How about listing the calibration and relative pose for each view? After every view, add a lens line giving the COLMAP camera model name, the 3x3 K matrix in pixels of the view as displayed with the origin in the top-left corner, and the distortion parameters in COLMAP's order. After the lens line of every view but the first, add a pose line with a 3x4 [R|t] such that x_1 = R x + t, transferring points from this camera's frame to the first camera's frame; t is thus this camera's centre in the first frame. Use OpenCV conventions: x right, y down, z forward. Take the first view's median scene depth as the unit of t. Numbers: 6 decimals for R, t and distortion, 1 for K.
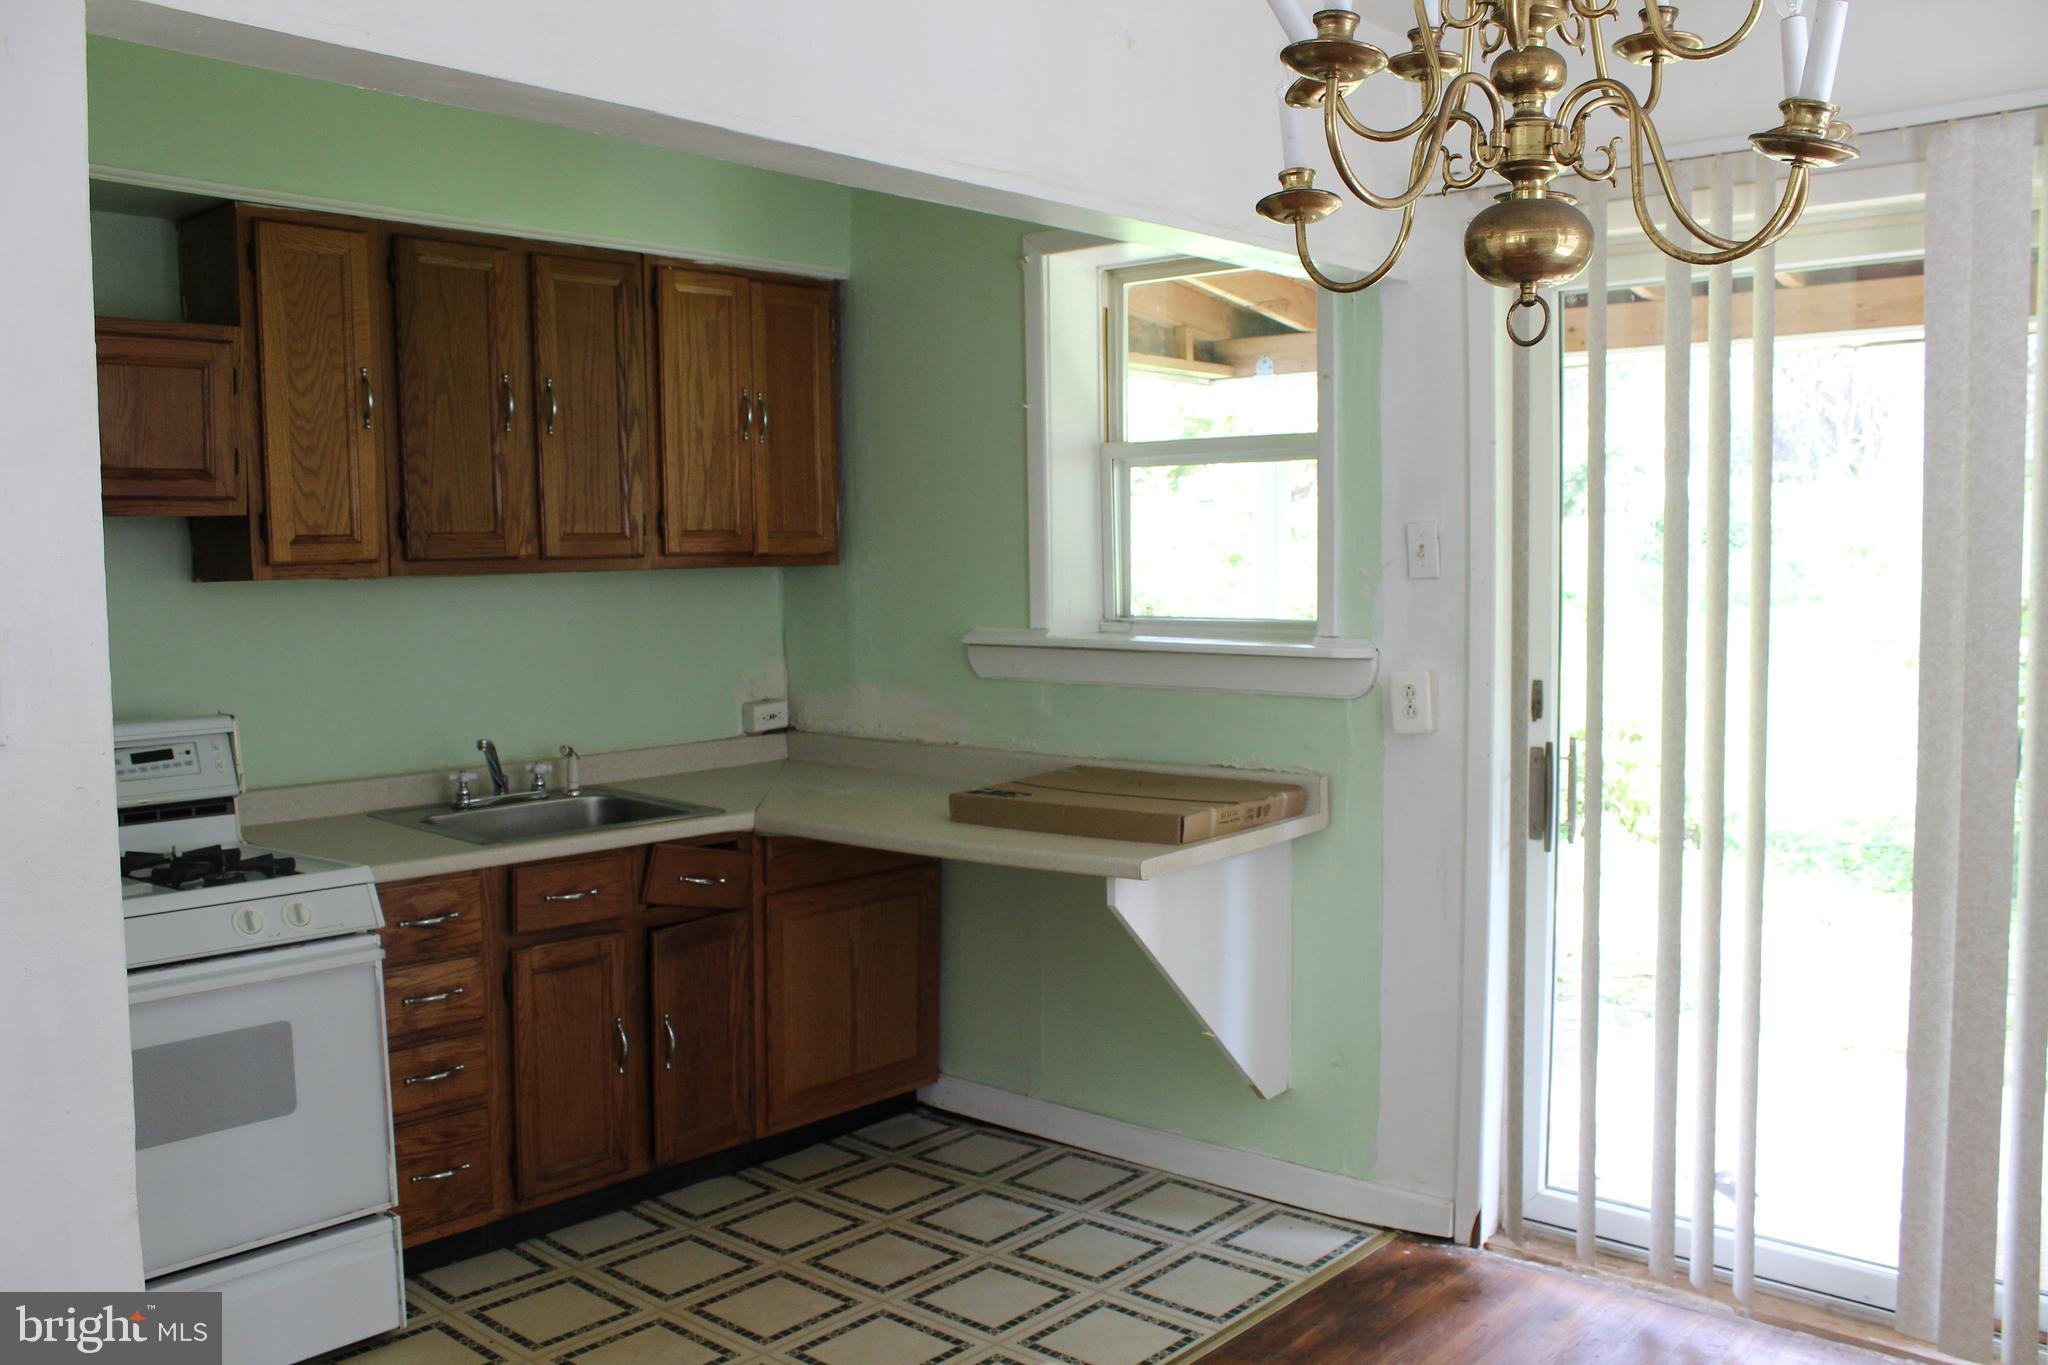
lens RADIAL K [[1711.0, 0, 1030.6], [0, 1711.0, 695.4], [0, 0, 1]] dist [-0.160908, 0.145662]
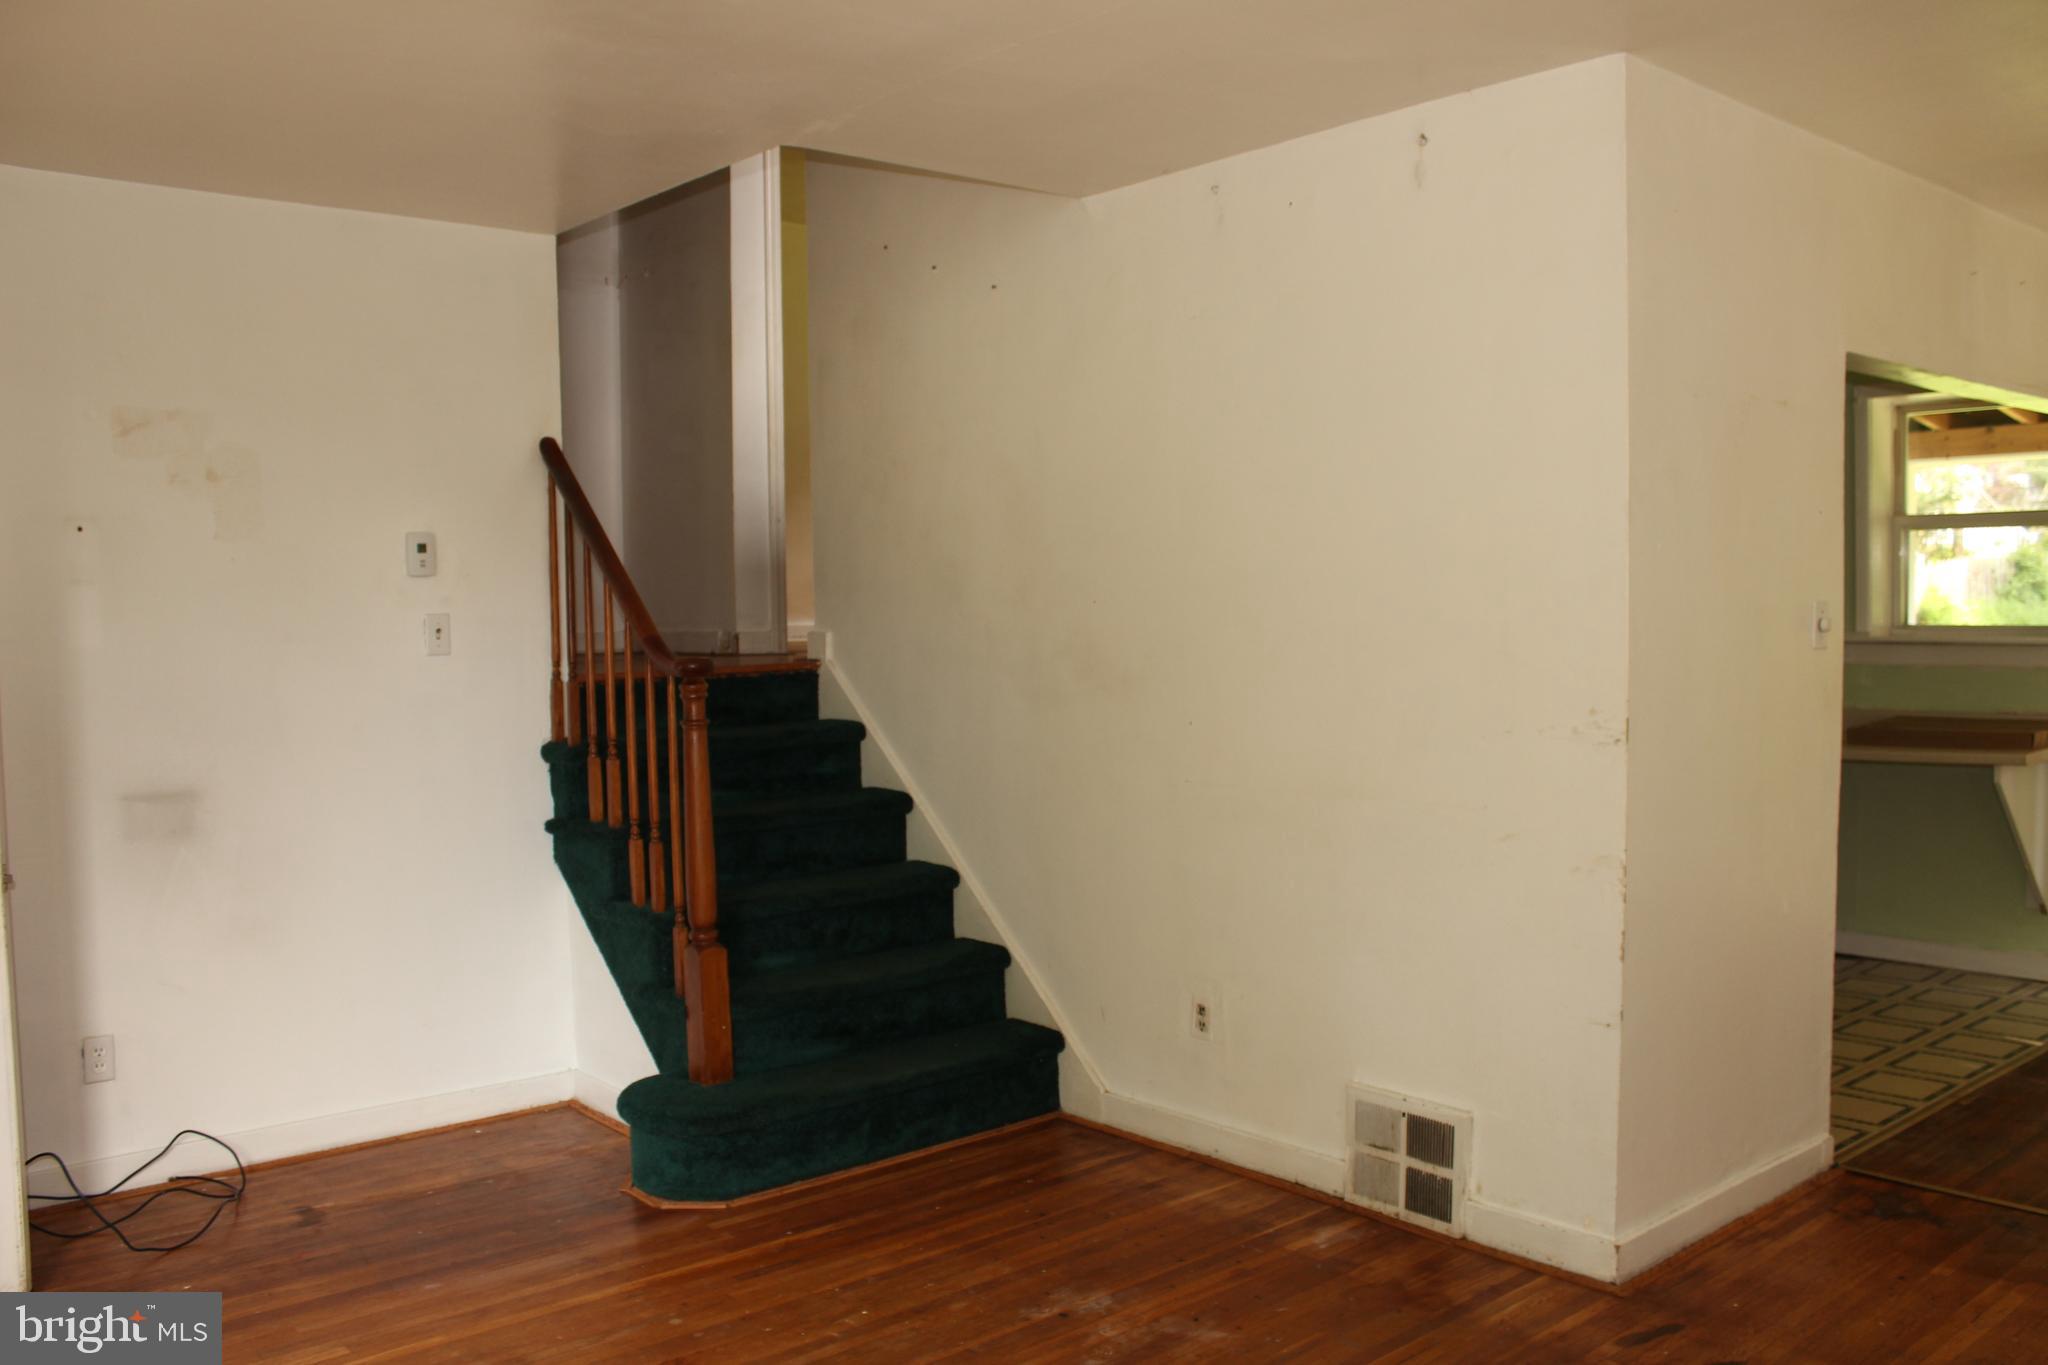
lens RADIAL K [[1696.1, 0, 1024.0], [0, 1696.1, 682.5], [0, 0, 1]] dist [-0.172389, 0.151205]
pose [[0.991305, 0.001813, -0.131568, -0.669557], [-0.005657, 0.999568, -0.028846, 0.068240], [0.131459, 0.029340, 0.990887, -0.734923]]
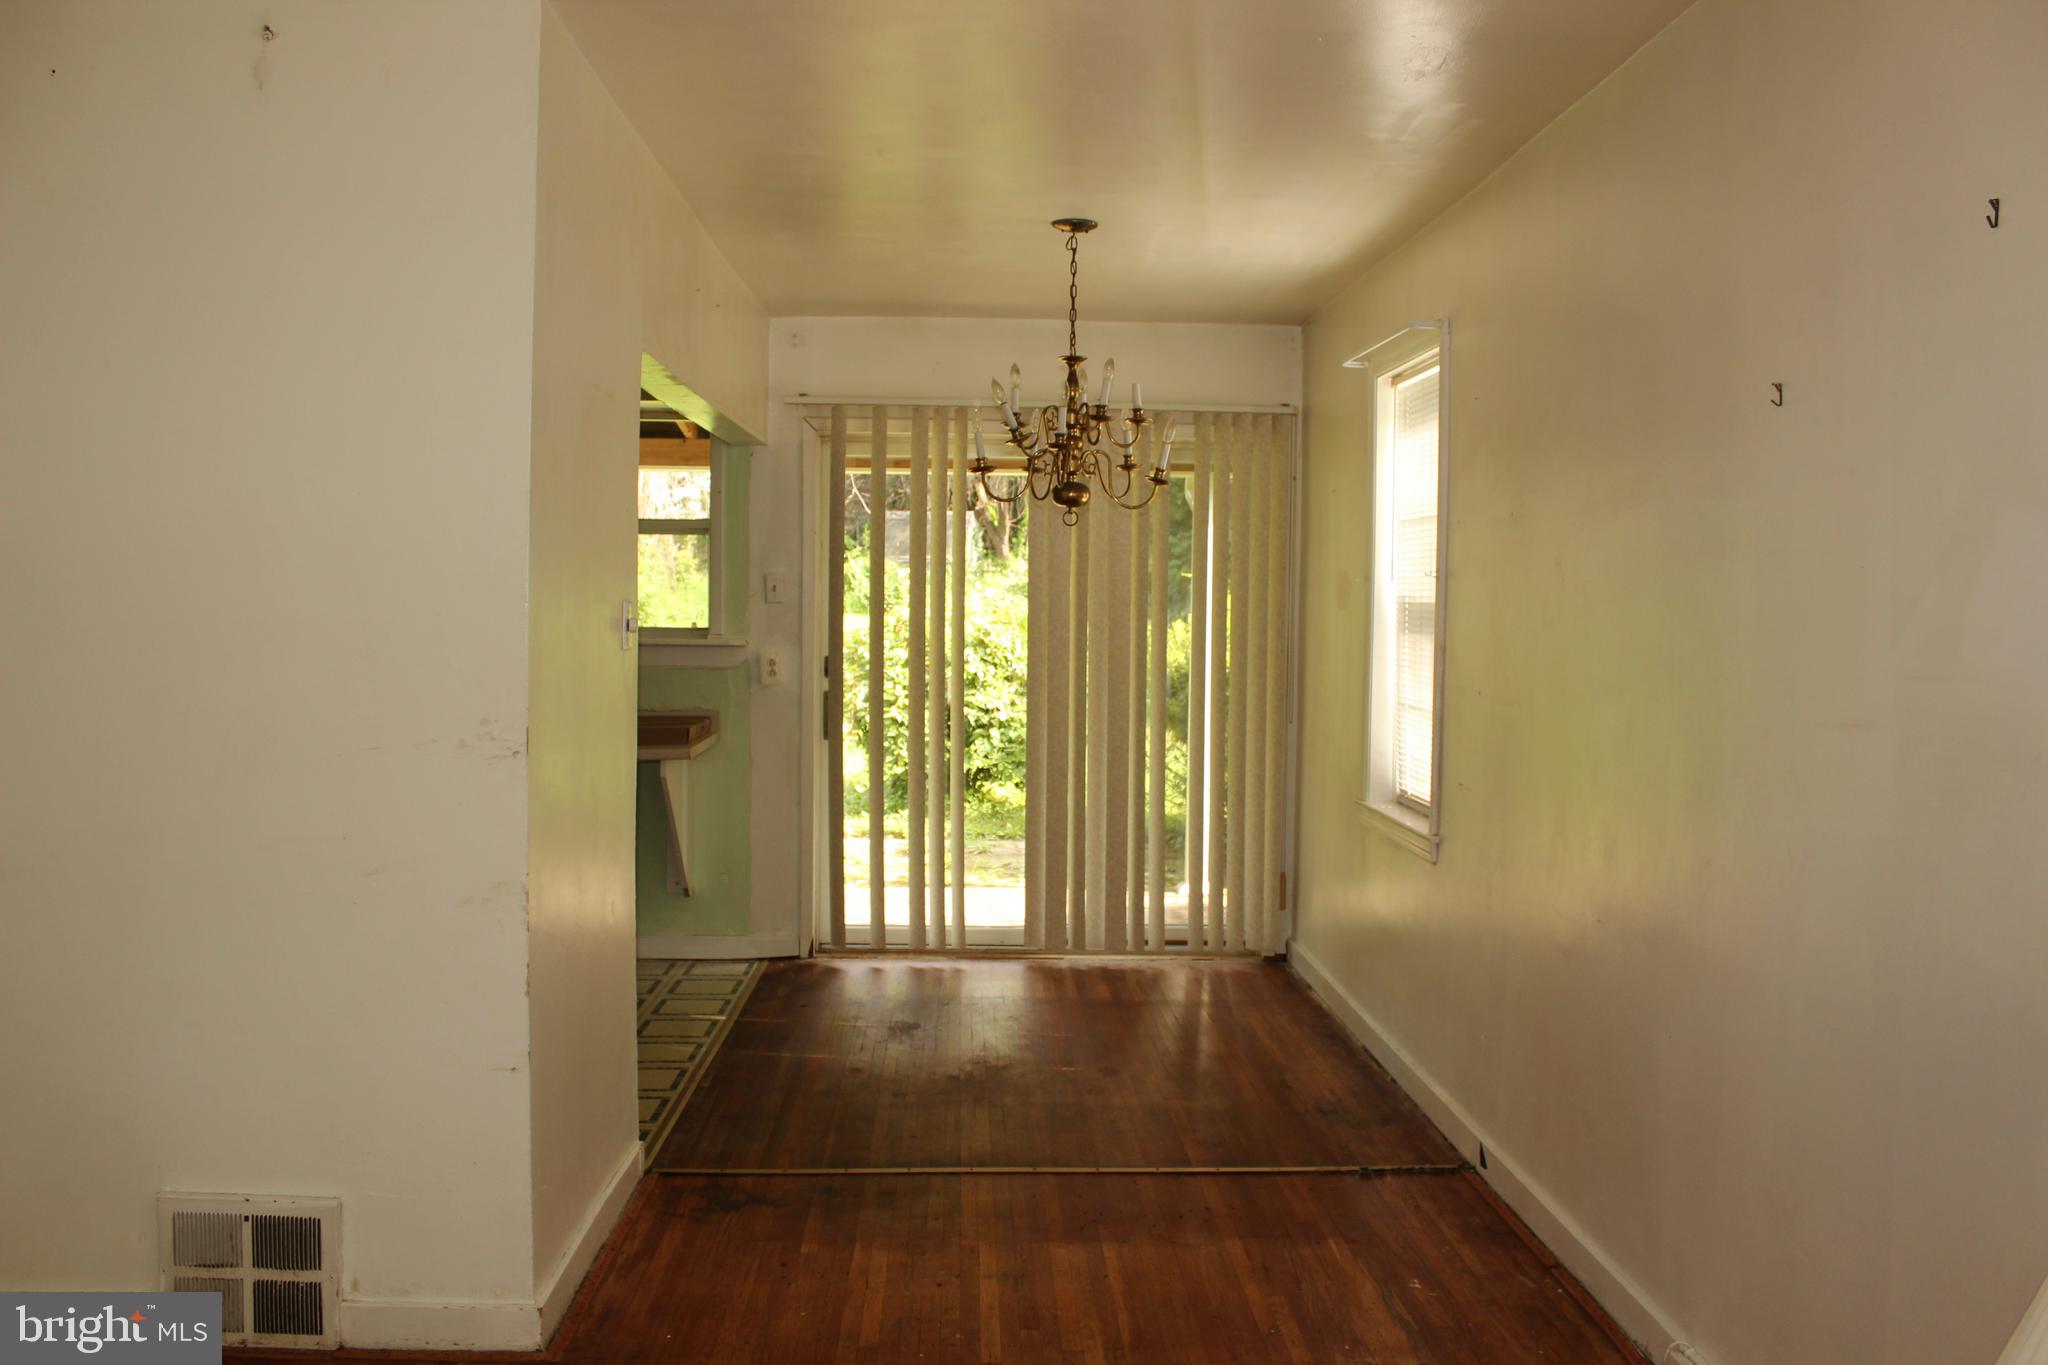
lens RADIAL K [[1711.0, 0, 1030.6], [0, 1711.0, 695.4], [0, 0, 1]] dist [-0.160908, 0.145662]
pose [[0.722022, -0.019755, 0.691588, -0.866855], [0.035240, 0.999345, -0.008245, 0.059103], [-0.690972, 0.030325, 0.722245, -0.556284]]
